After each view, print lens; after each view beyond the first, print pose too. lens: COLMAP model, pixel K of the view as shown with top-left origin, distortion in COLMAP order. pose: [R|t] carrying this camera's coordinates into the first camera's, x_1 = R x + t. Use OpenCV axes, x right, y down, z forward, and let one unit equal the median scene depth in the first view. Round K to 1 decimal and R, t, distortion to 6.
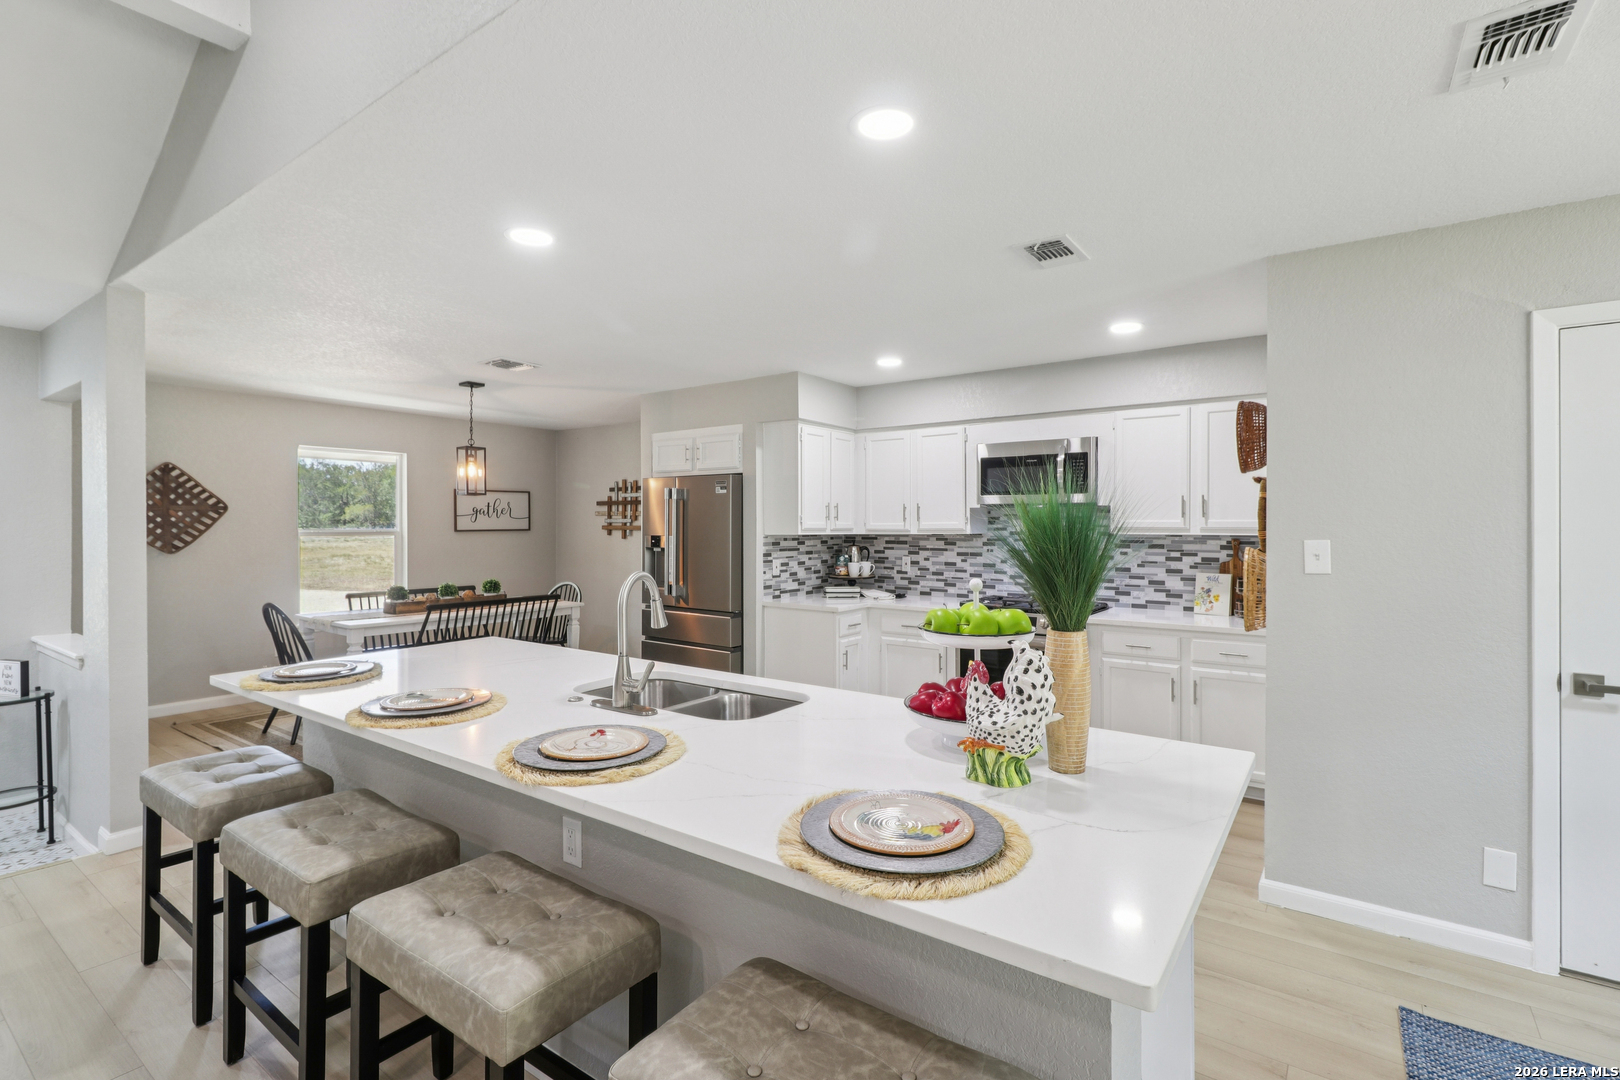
lens RADIAL K [[759.1, 0, 811.9], [0, 759.1, 522.1], [0, 0, 1]] dist [0.002425, -0.001276]
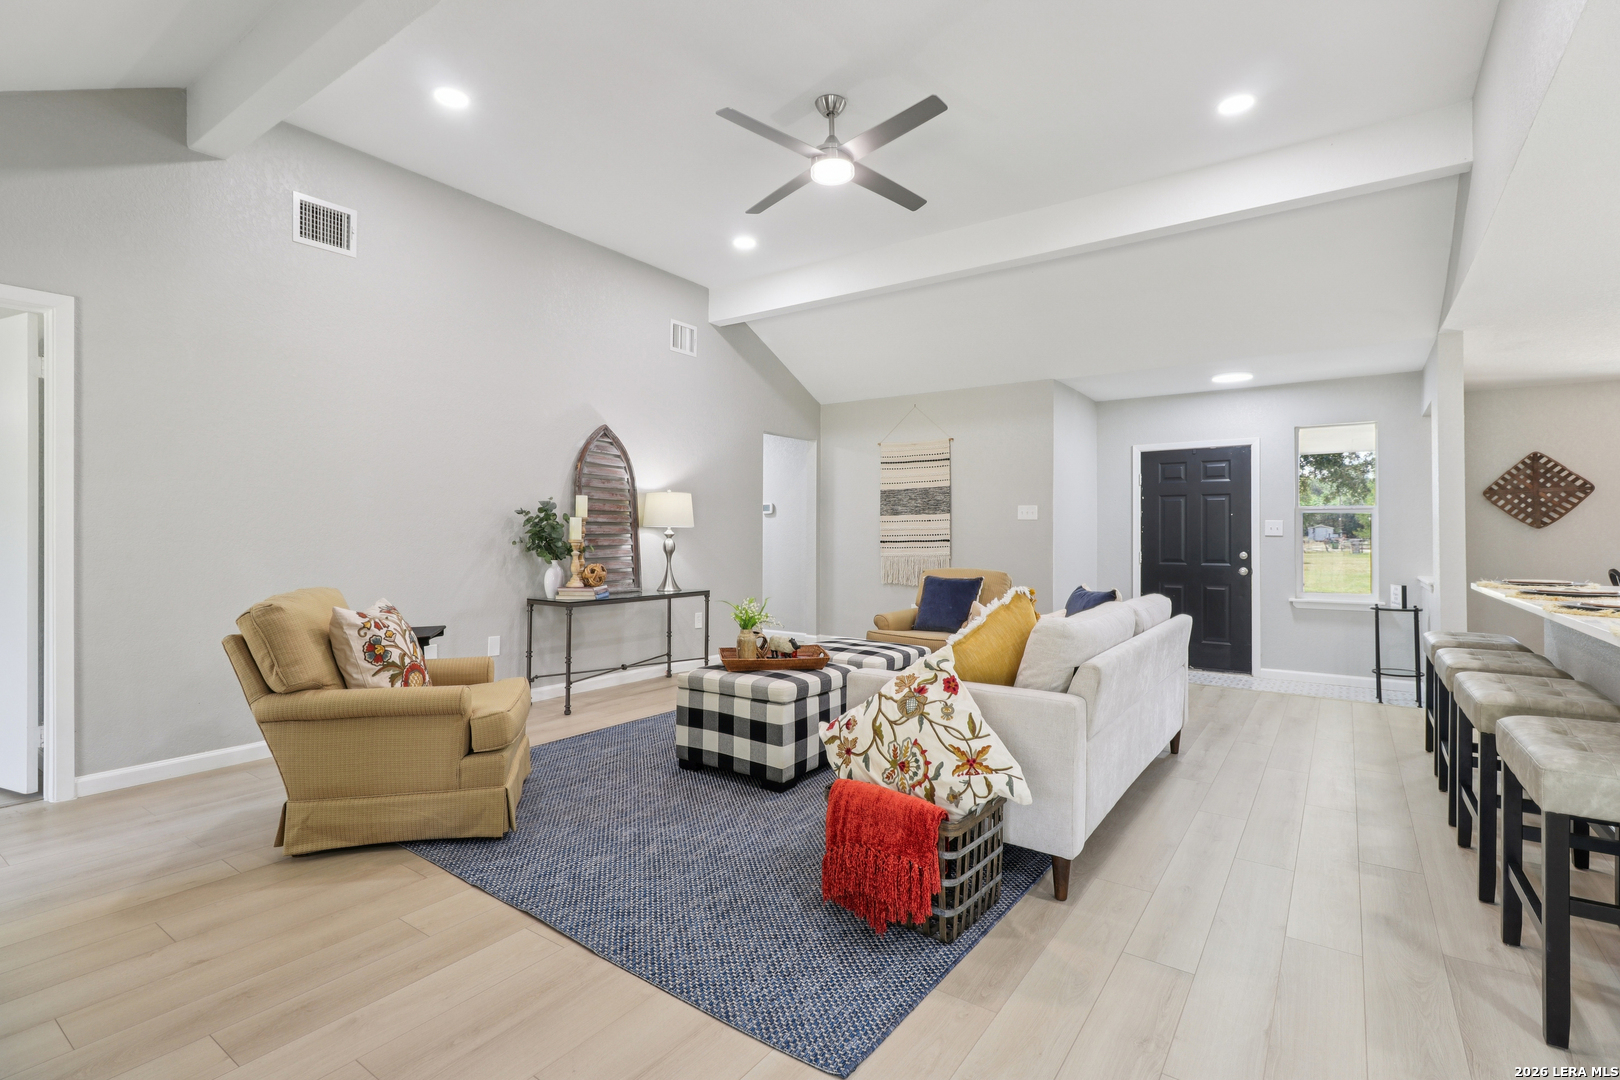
lens RADIAL K [[754.3, 0, 811.0], [0, 754.3, 528.3], [0, 0, 1]] dist [0.000606, -0.000326]
pose [[0.008200, -0.007519, -0.999938, 0.331311], [-0.000698, 0.999971, -0.007525, 0.051550], [0.999966, 0.000760, 0.008194, -0.151103]]
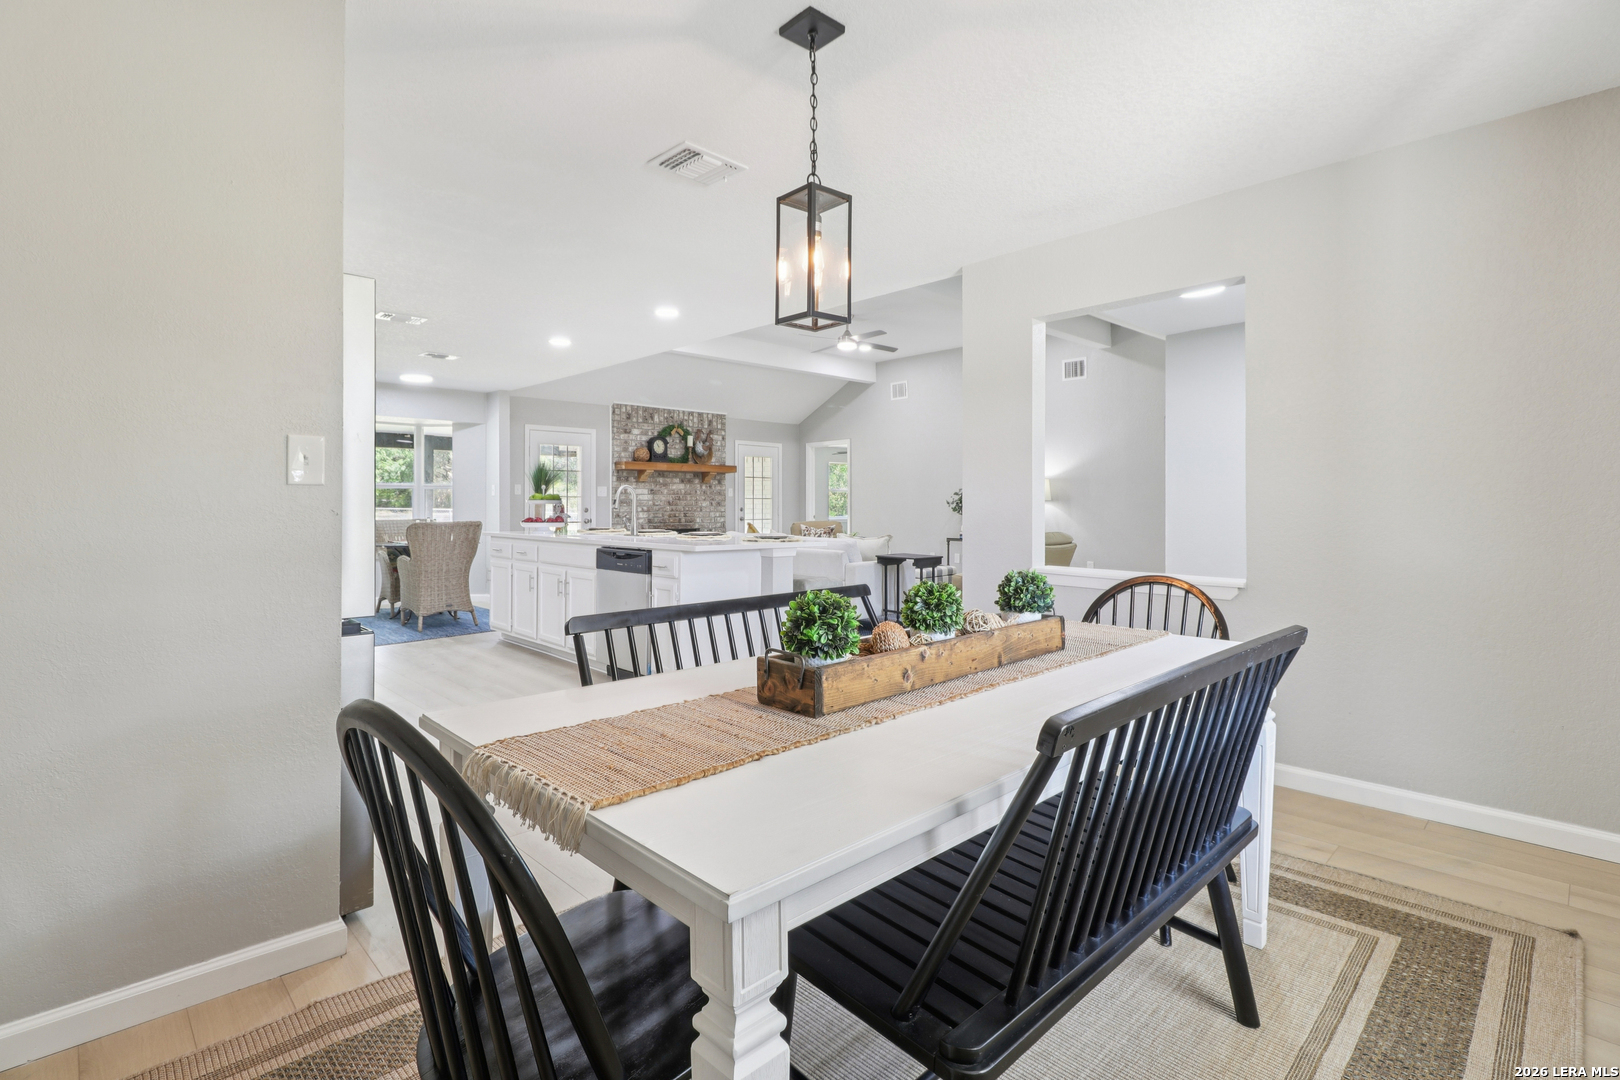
lens RADIAL K [[765.6, 0, 809.9], [0, 765.6, 504.4], [0, 0, 1]] dist [0.001917, -0.000198]
pose [[-0.984223, -0.000369, 0.176934, -0.520798], [-0.000931, 0.999995, -0.003095, 0.056270], [-0.176932, -0.003211, -0.984218, 1.383459]]
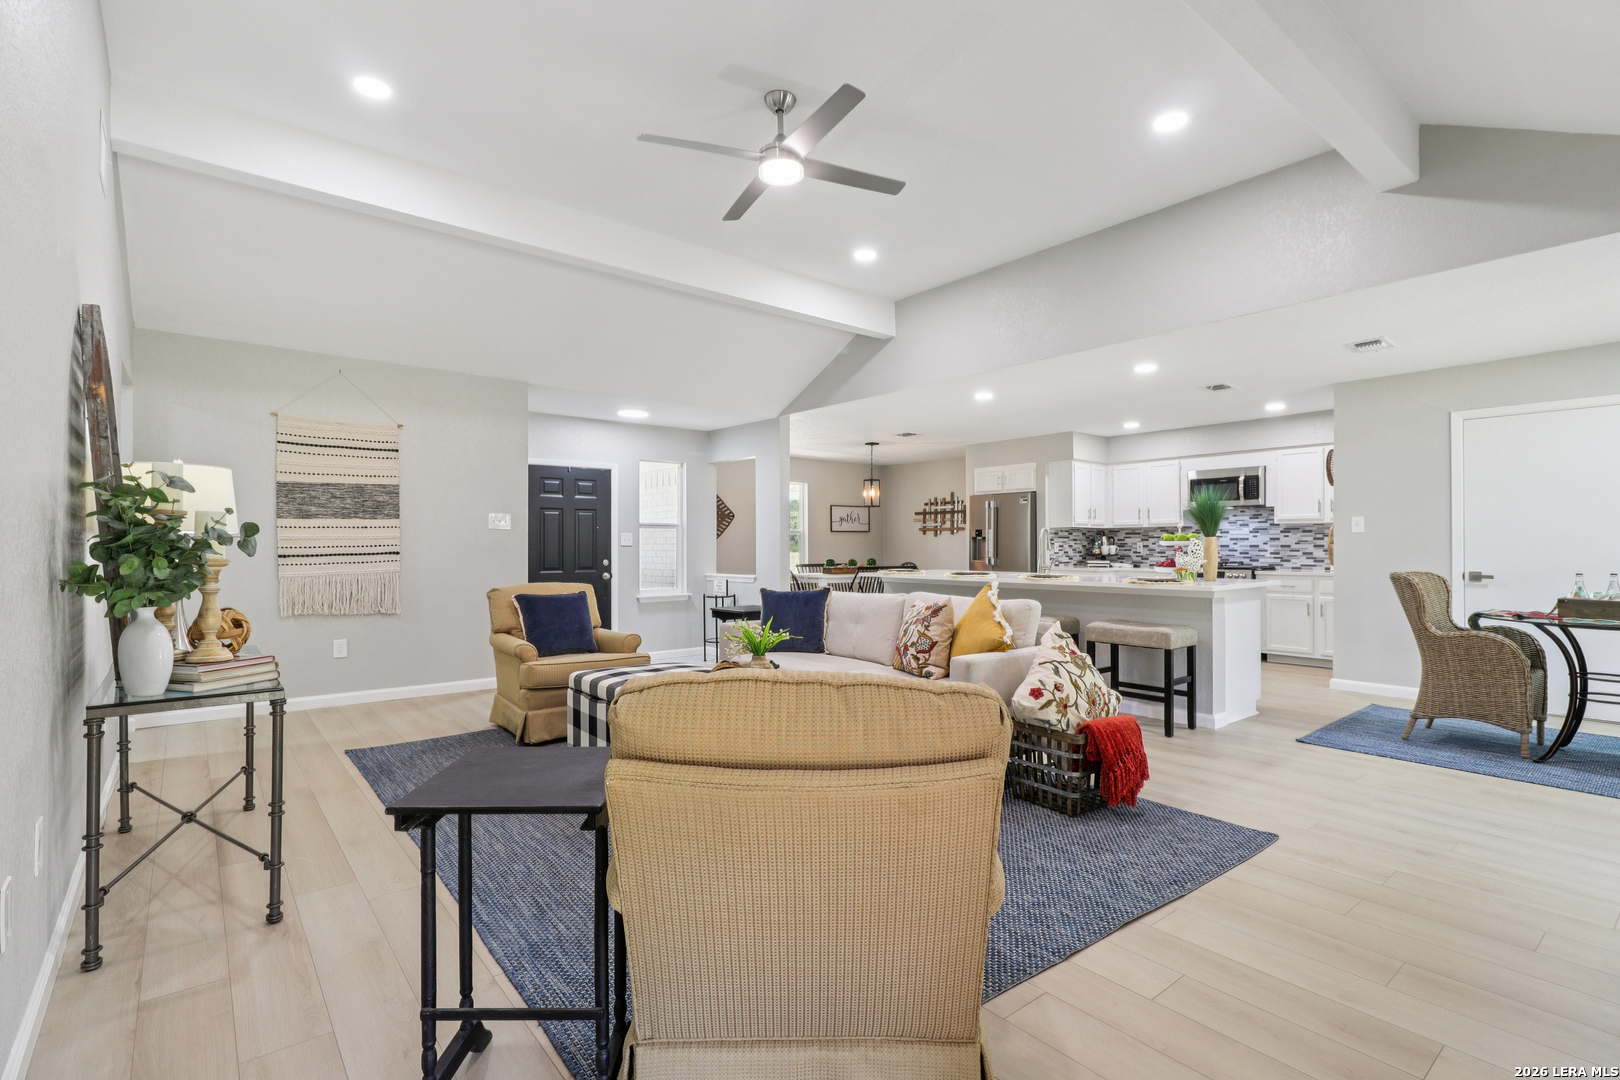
lens RADIAL K [[762.9, 0, 810.0], [0, 762.9, 540.0], [0, 0, 1]] dist [0.002920, -0.000533]
pose [[0.966261, -0.001634, -0.257561, -0.135586], [0.000473, 0.999989, -0.004570, 0.049657], [0.257566, 0.004294, 0.966251, -0.743912]]
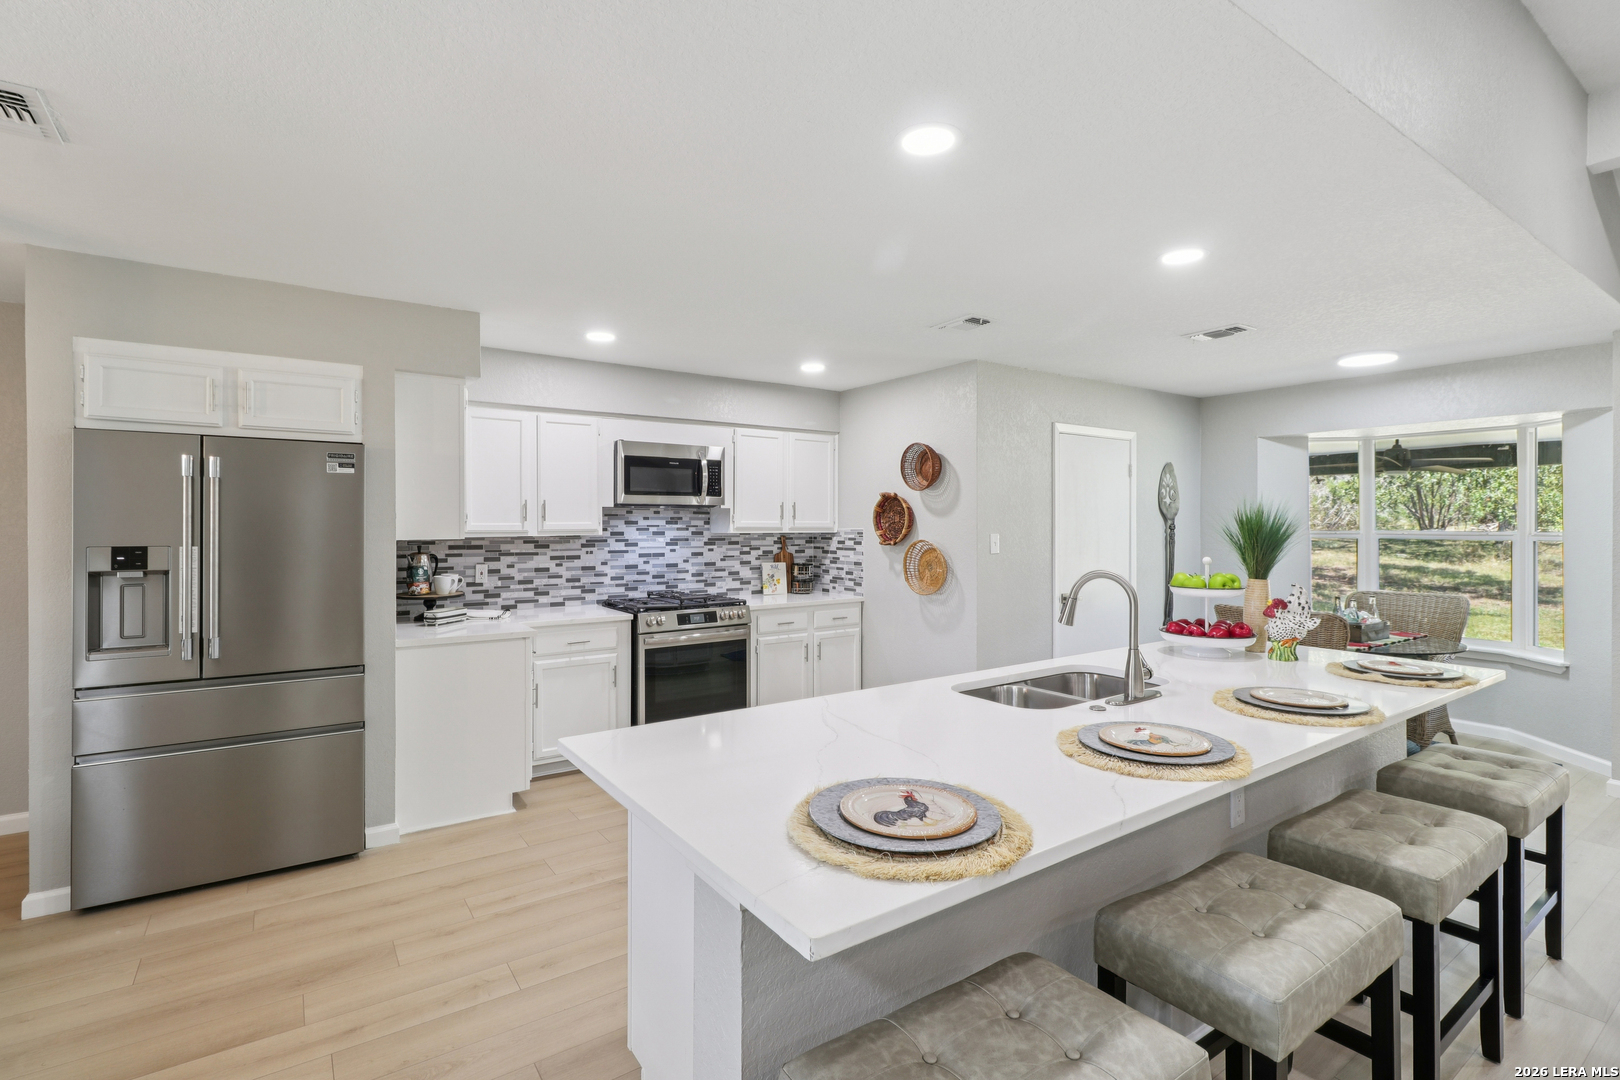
lens RADIAL K [[754.3, 0, 811.0], [0, 754.3, 528.3], [0, 0, 1]] dist [0.000606, -0.000326]
pose [[0.328246, -0.004373, 0.944582, -0.544537], [-0.002907, 0.999980, 0.005639, 0.001336], [-0.944588, -0.004597, 0.328226, 0.423867]]
